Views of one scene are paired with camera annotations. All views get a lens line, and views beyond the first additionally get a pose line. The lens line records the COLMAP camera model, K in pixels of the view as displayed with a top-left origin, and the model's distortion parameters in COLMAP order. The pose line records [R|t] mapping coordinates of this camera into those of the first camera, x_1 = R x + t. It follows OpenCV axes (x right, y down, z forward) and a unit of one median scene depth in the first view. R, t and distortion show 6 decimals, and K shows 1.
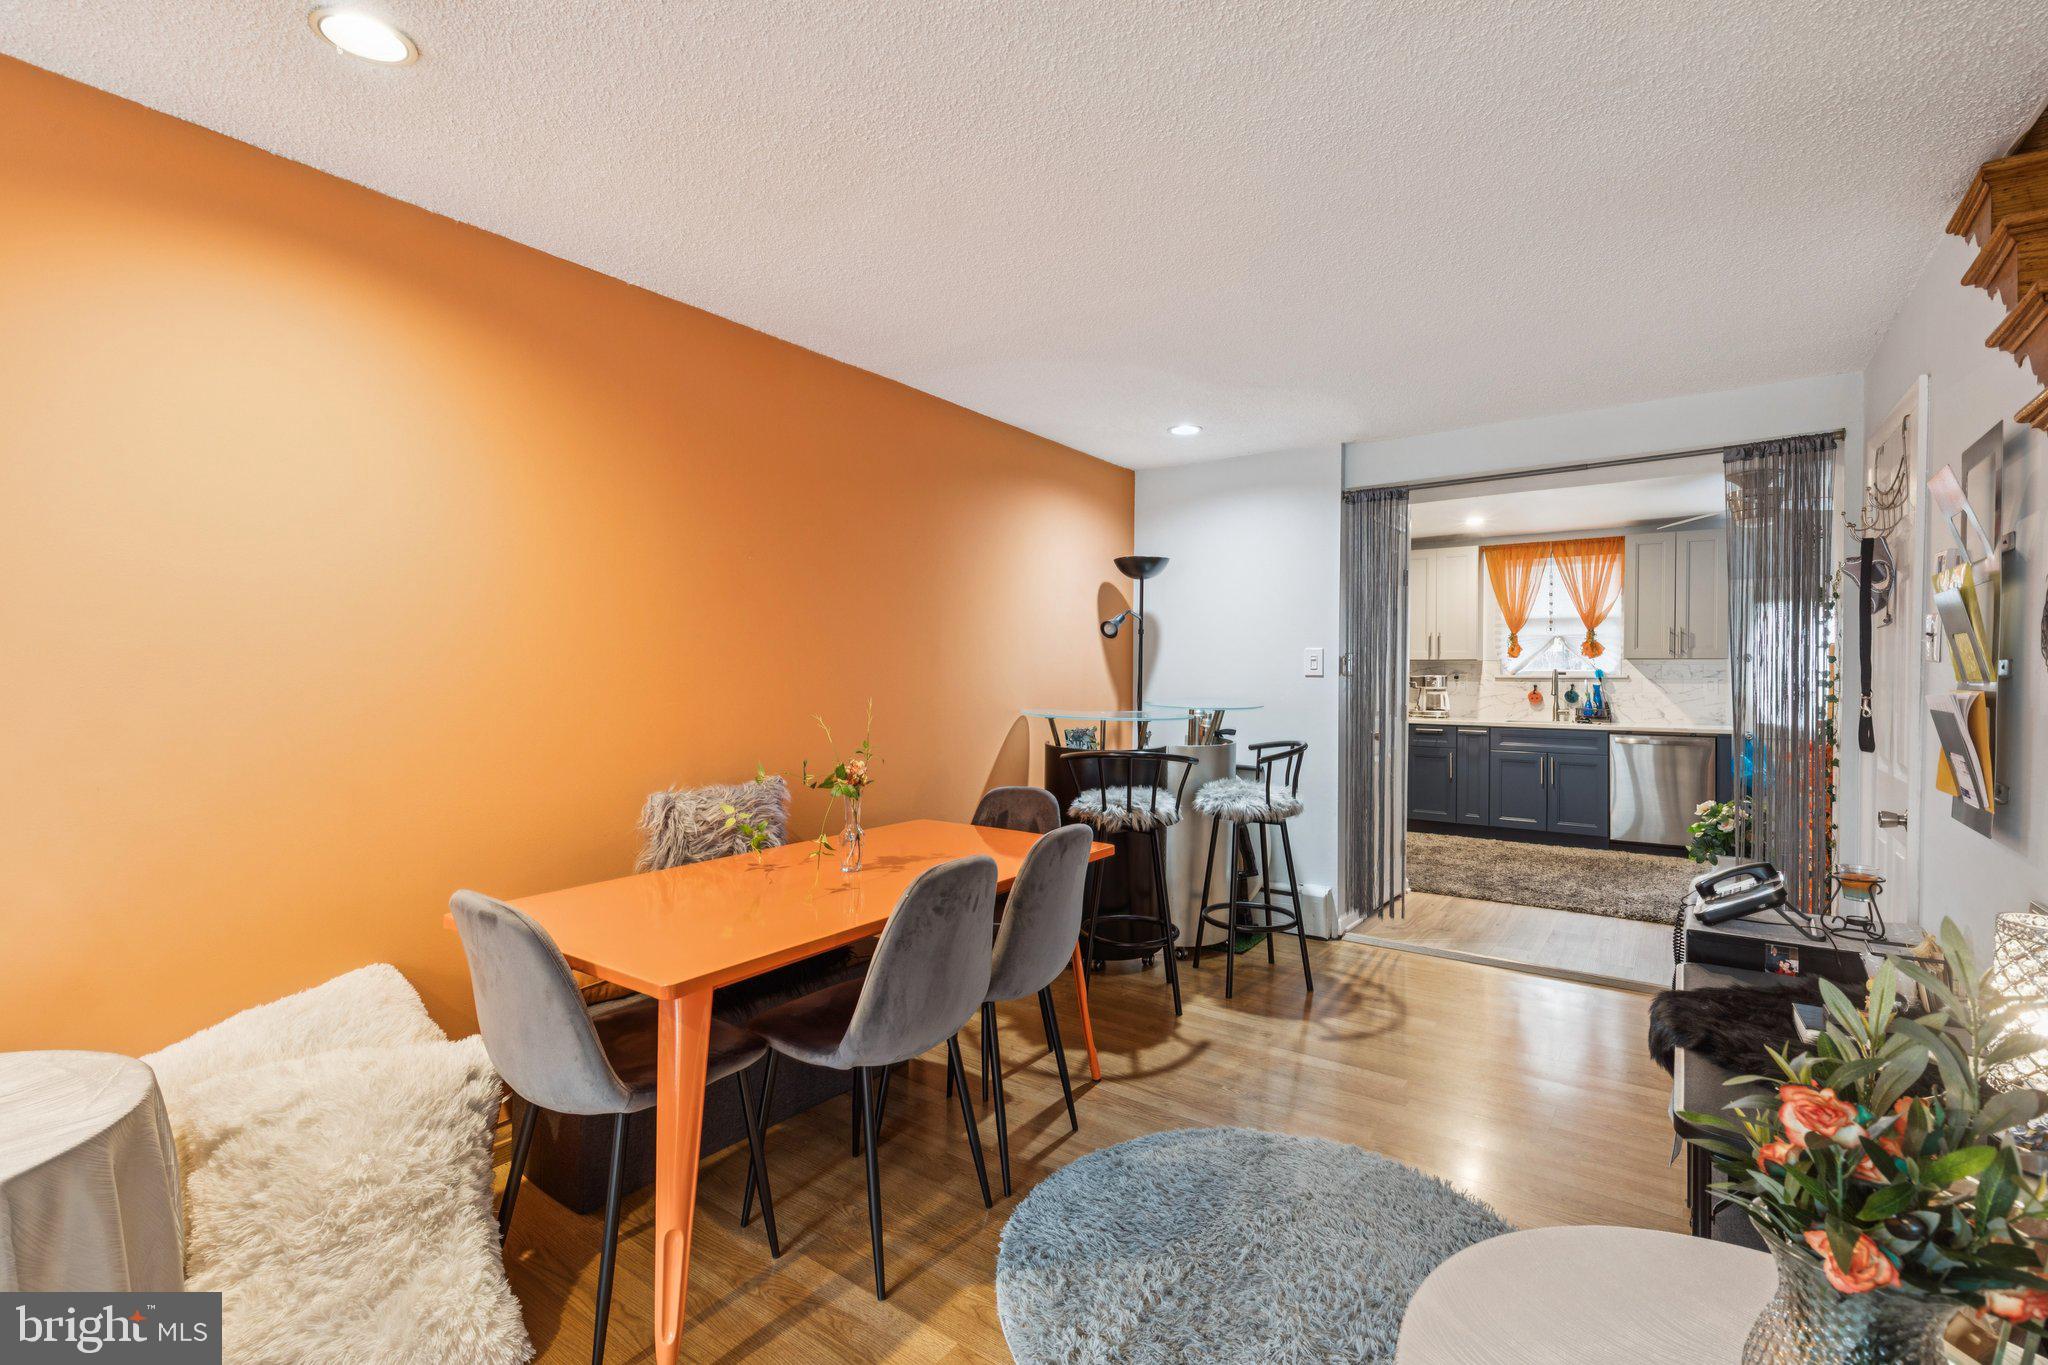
lens RADIAL K [[936.6, 0, 1035.4], [0, 936.6, 676.8], [0, 0, 1]] dist [0.016788, -0.003319]
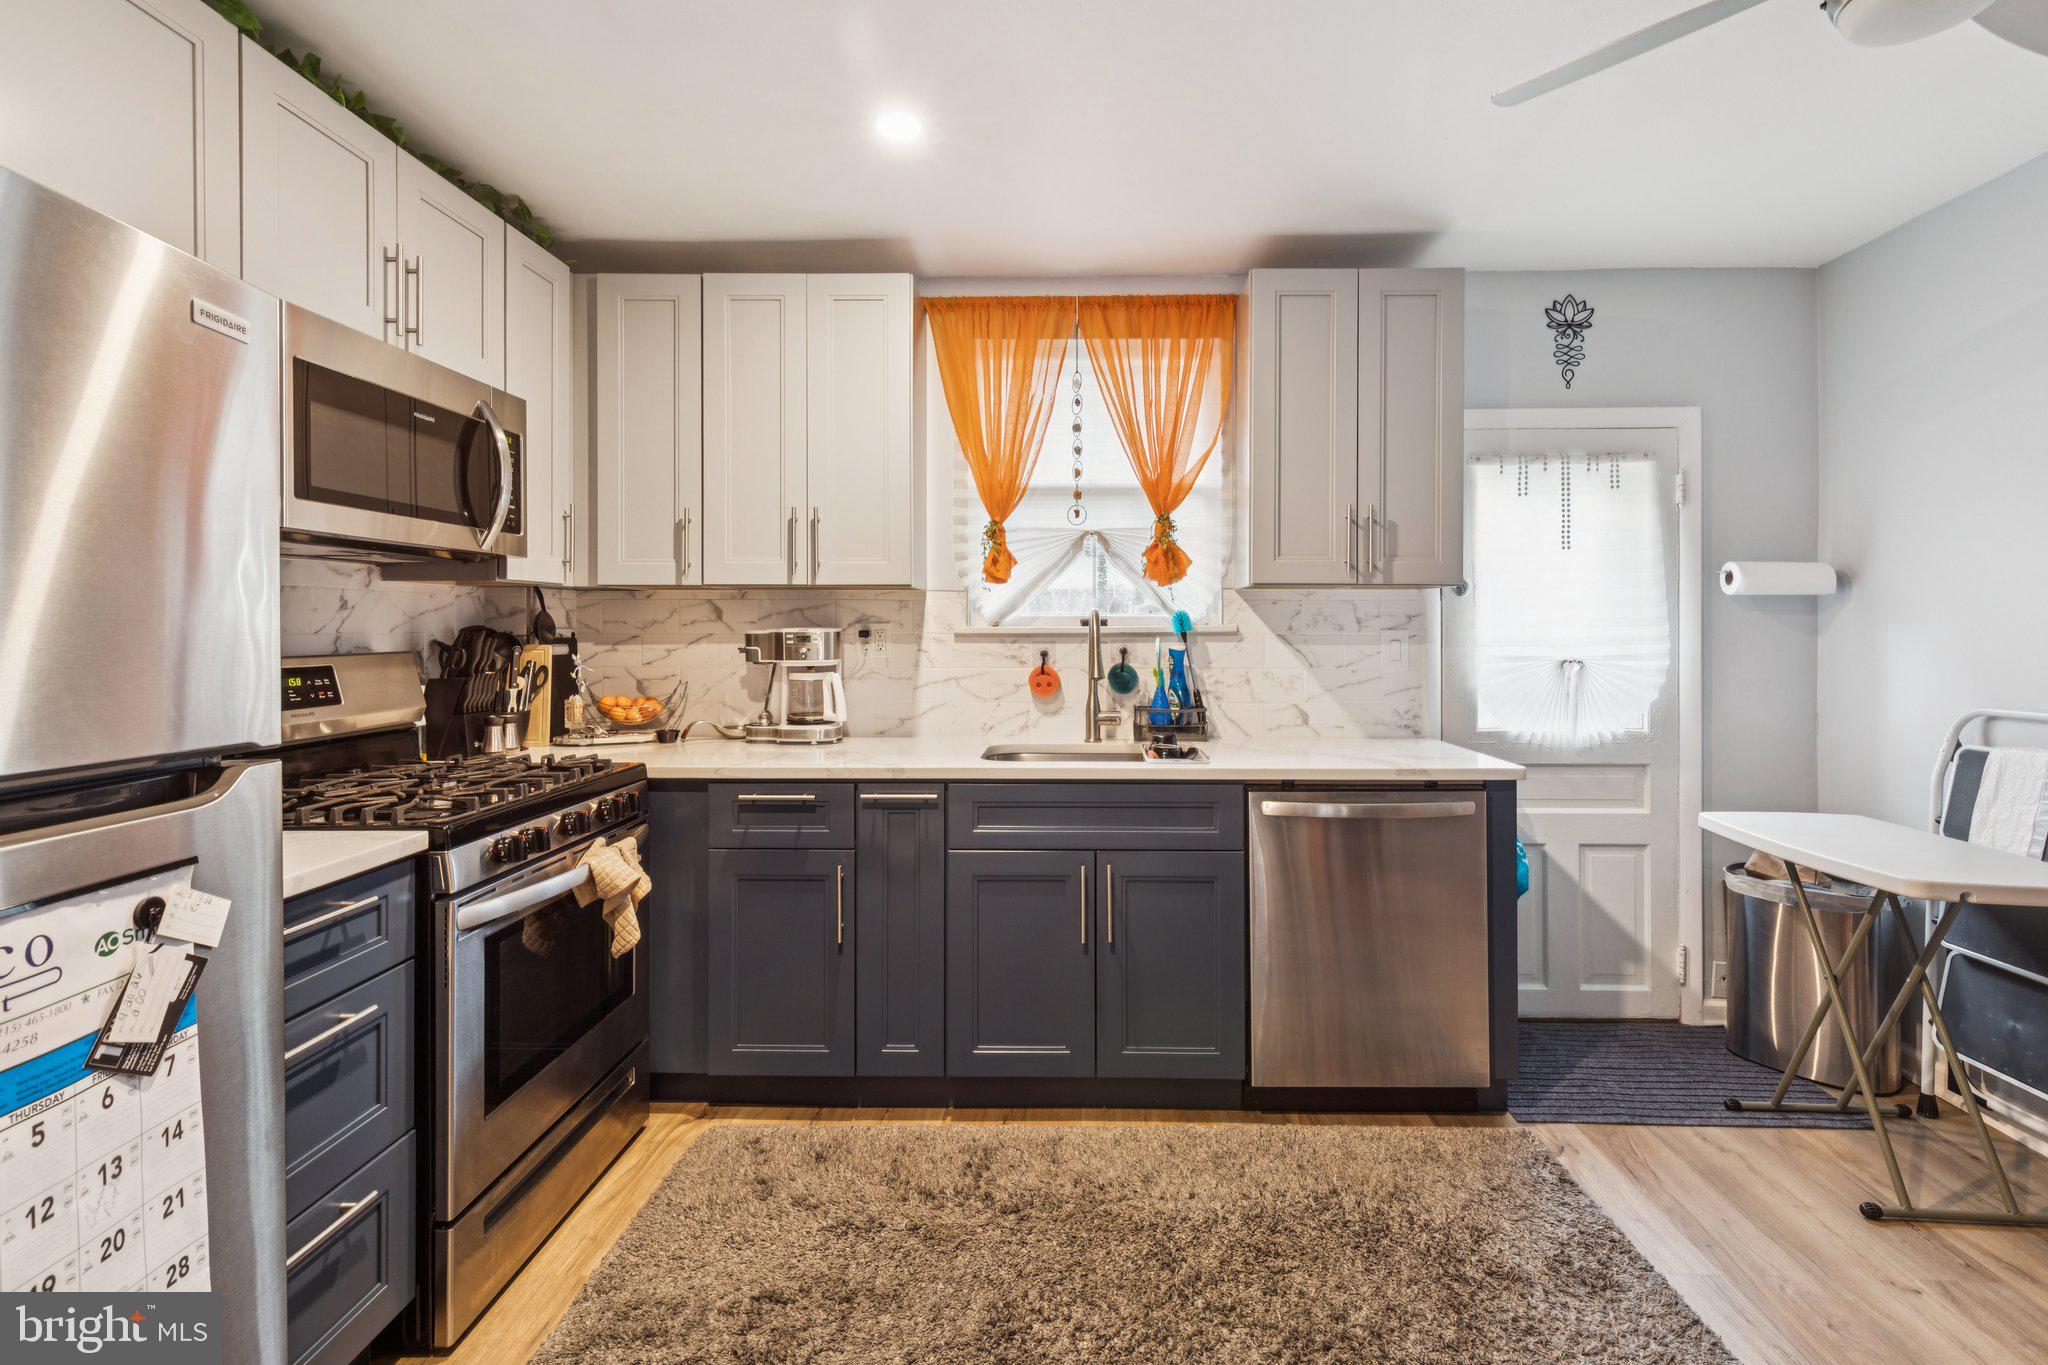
lens RADIAL K [[936.6, 0, 1049.5], [0, 936.6, 622.4], [0, 0, 1]] dist [0.016788, -0.003319]
pose [[0.836006, -0.000746, 0.548720, 0.338321], [0.004355, 0.999977, -0.005275, -0.001683], [-0.548703, 0.006800, 0.835990, 0.716801]]
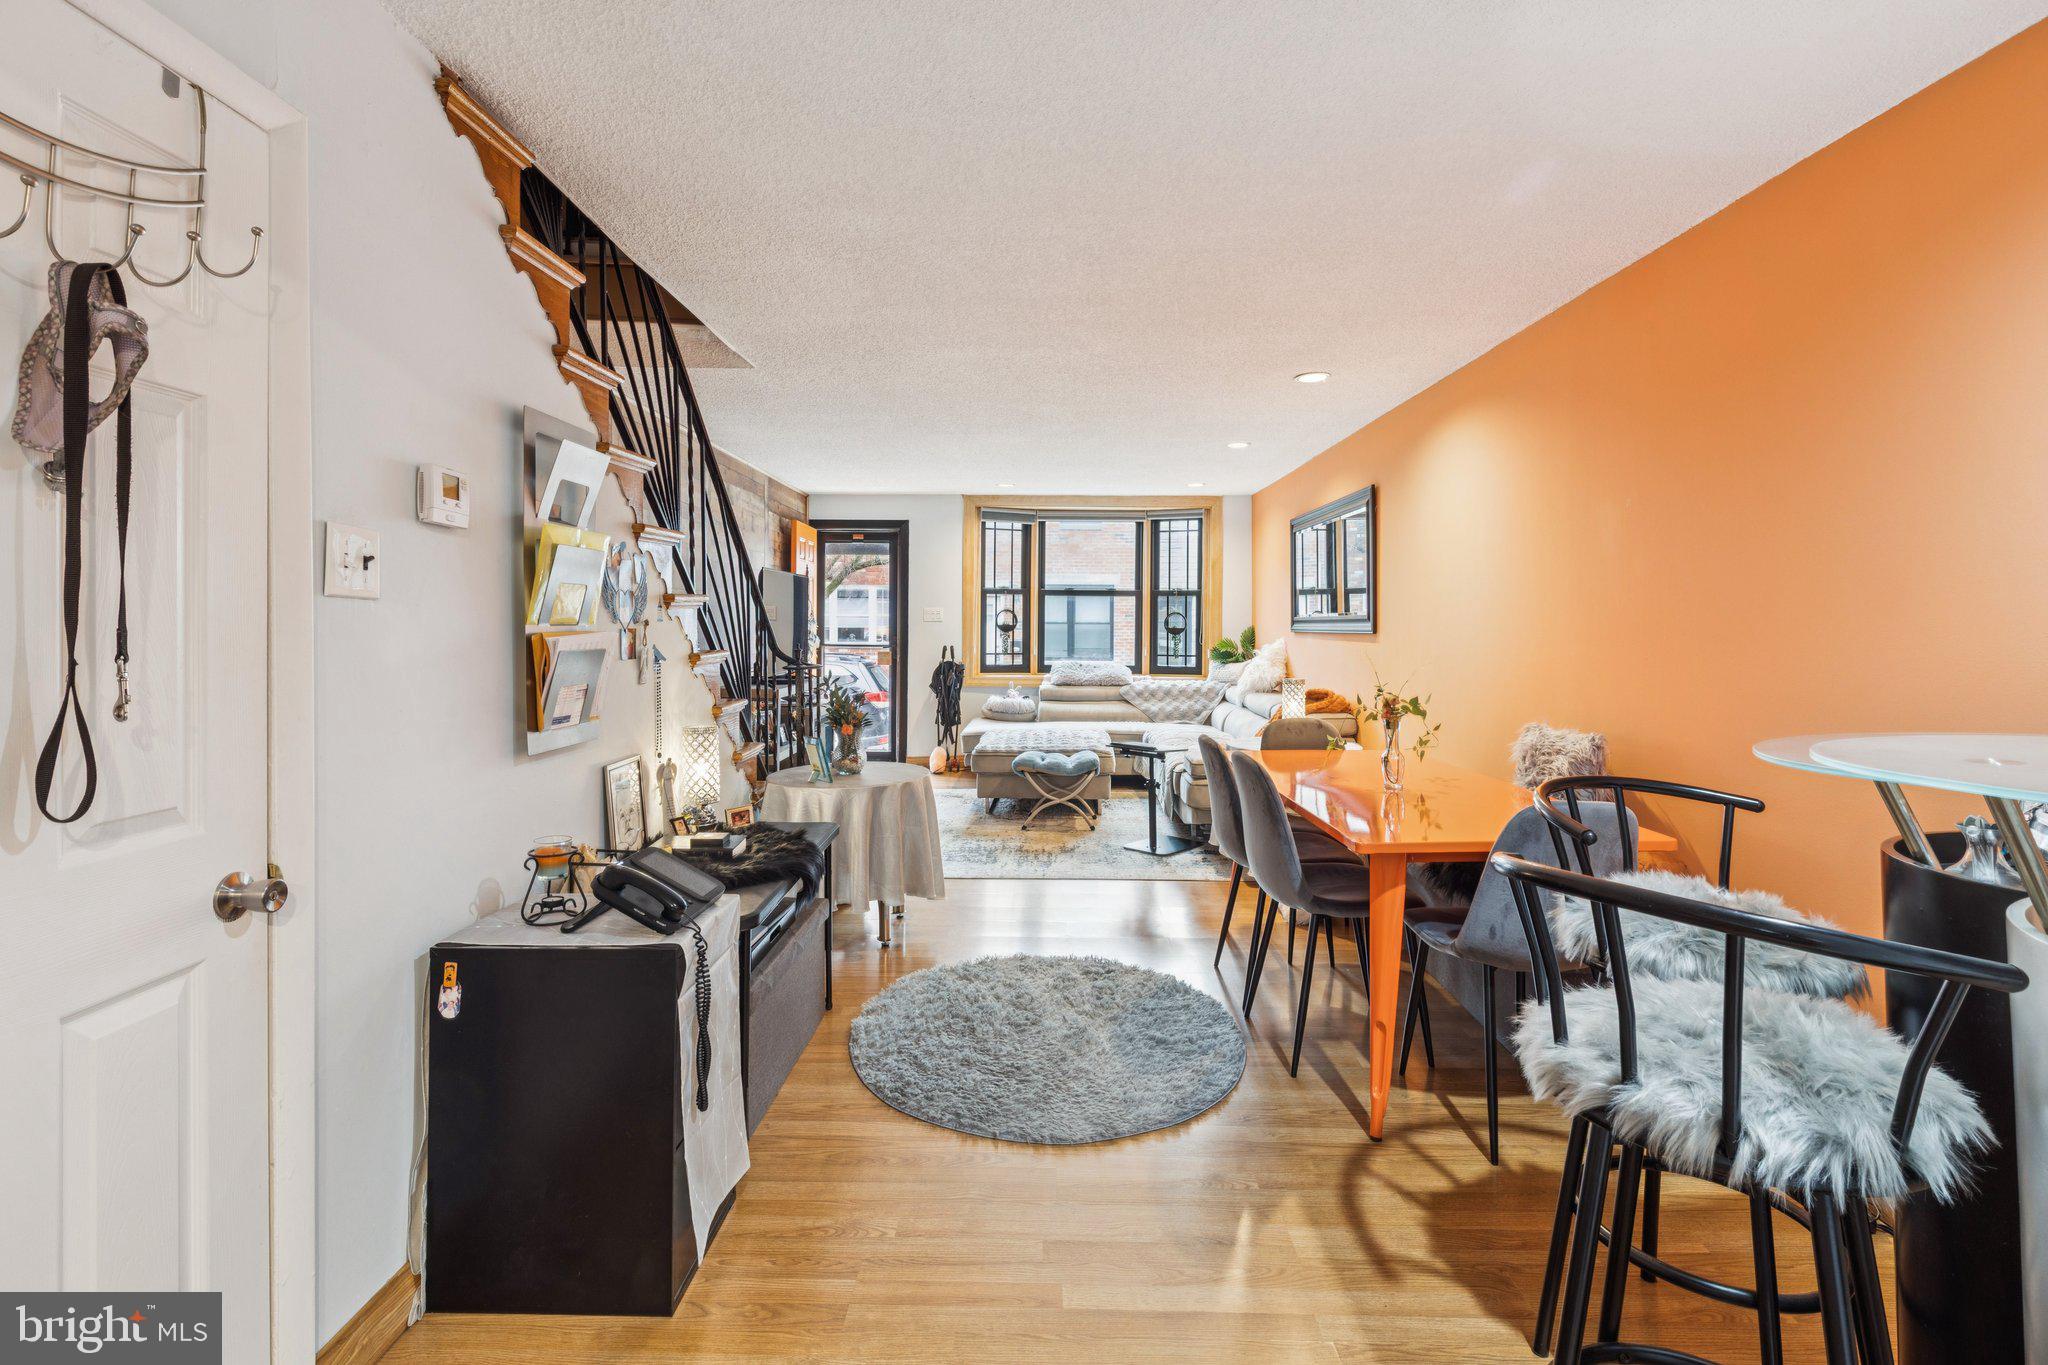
lens RADIAL K [[936.6, 0, 1012.2], [0, 936.6, 639.7], [0, 0, 1]] dist [0.016788, -0.003319]
pose [[-0.832934, 0.003161, -0.553363, 0.327212], [-0.011026, 0.999690, 0.022308, -0.002210], [0.553263, 0.024682, -0.832641, 0.639288]]
